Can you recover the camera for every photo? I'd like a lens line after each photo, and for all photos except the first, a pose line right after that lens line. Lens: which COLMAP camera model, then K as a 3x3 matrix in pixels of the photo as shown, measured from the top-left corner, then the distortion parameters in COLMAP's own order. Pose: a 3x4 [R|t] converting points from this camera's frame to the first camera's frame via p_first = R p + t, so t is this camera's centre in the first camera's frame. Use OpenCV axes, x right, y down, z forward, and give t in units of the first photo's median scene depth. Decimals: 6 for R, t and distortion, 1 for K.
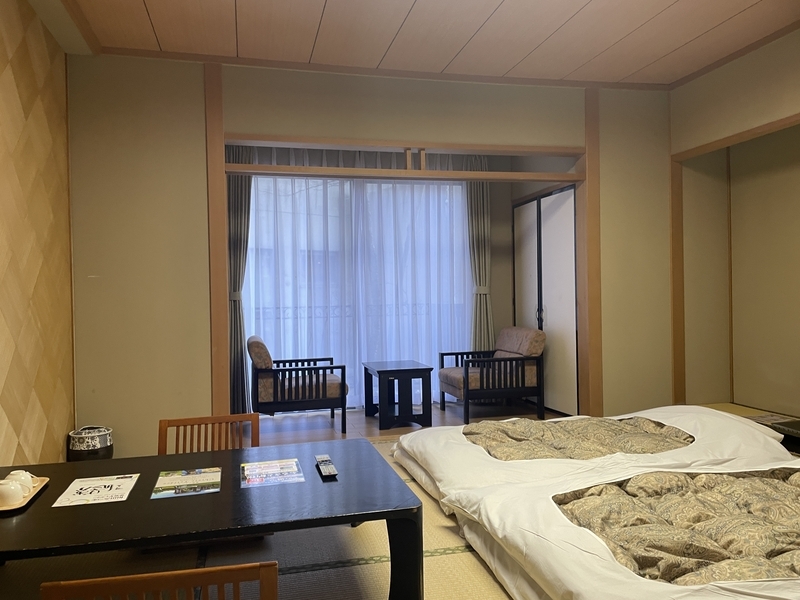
lens RADIAL K [[606.0, 0, 400.9], [0, 606.0, 298.3], [0, 0, 1]] dist [-0.010547, -0.010251]
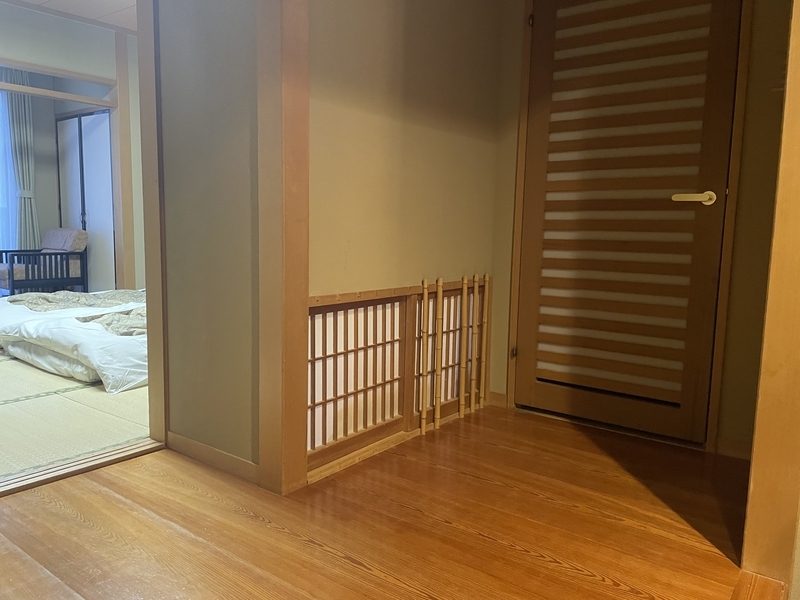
lens RADIAL K [[606.0, 0, 402.0], [0, 606.0, 294.9], [0, 0, 1]] dist [-0.010547, -0.010251]
pose [[0.779547, -0.033606, 0.625441, -0.027085], [-0.035993, 0.994506, 0.098297, 0.040591], [-0.625308, -0.099139, 0.774055, -0.320491]]
